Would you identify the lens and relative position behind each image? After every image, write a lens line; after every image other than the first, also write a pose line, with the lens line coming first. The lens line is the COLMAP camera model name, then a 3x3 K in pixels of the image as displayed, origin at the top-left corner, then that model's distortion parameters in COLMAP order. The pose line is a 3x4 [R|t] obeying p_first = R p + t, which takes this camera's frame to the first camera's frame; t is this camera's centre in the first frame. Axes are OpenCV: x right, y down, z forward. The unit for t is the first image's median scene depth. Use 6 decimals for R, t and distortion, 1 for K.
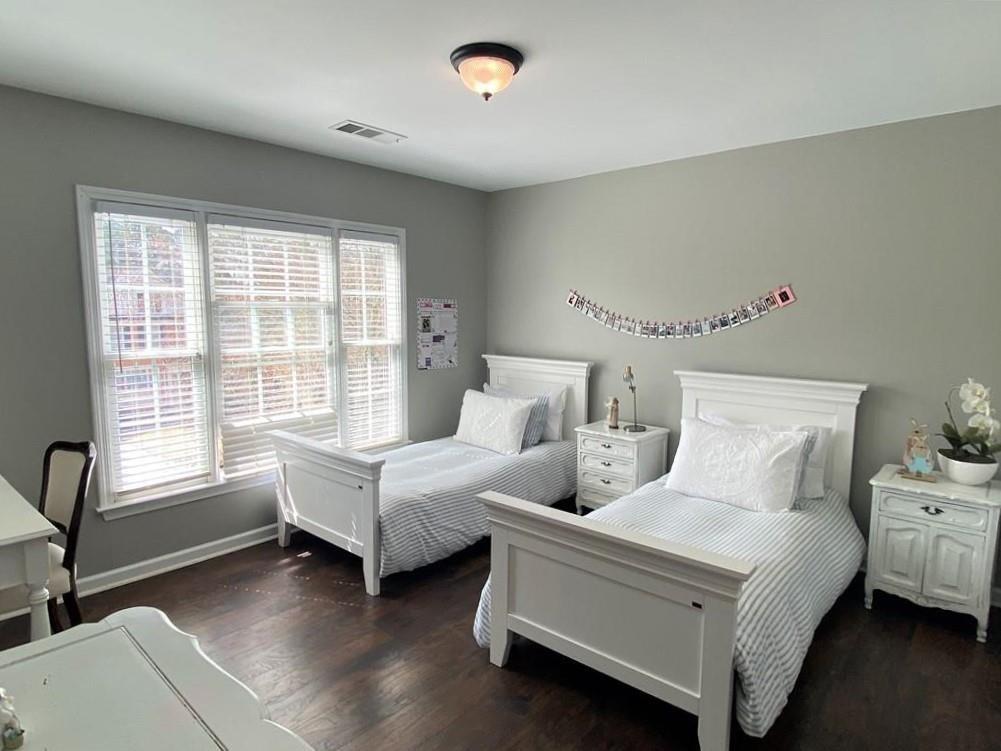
lens RADIAL K [[597.4, 0, 507.1], [0, 597.4, 375.6], [0, 0, 1]] dist [0.057635, -0.060632]
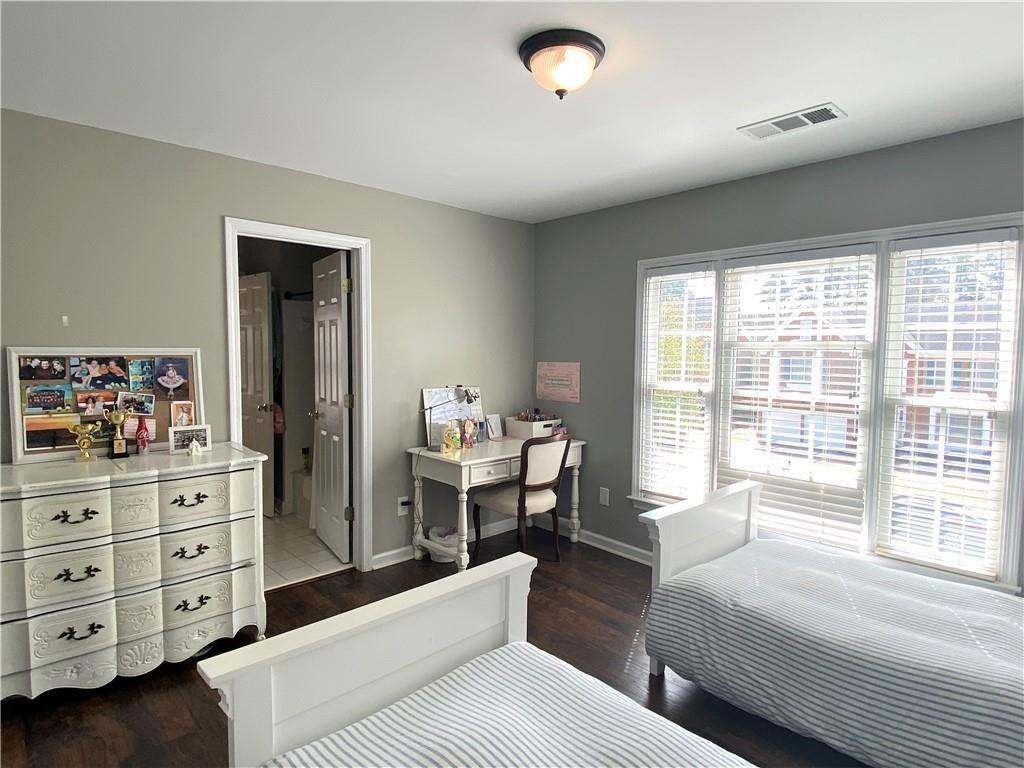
lens RADIAL K [[611.1, 0, 518.8], [0, 611.1, 384.1], [0, 0, 1]] dist [0.057635, -0.060632]
pose [[-0.142052, 0.059558, -0.988066, 0.591704], [-0.114890, 0.990450, 0.076219, -0.087782], [0.983169, 0.124345, -0.133852, 0.766478]]
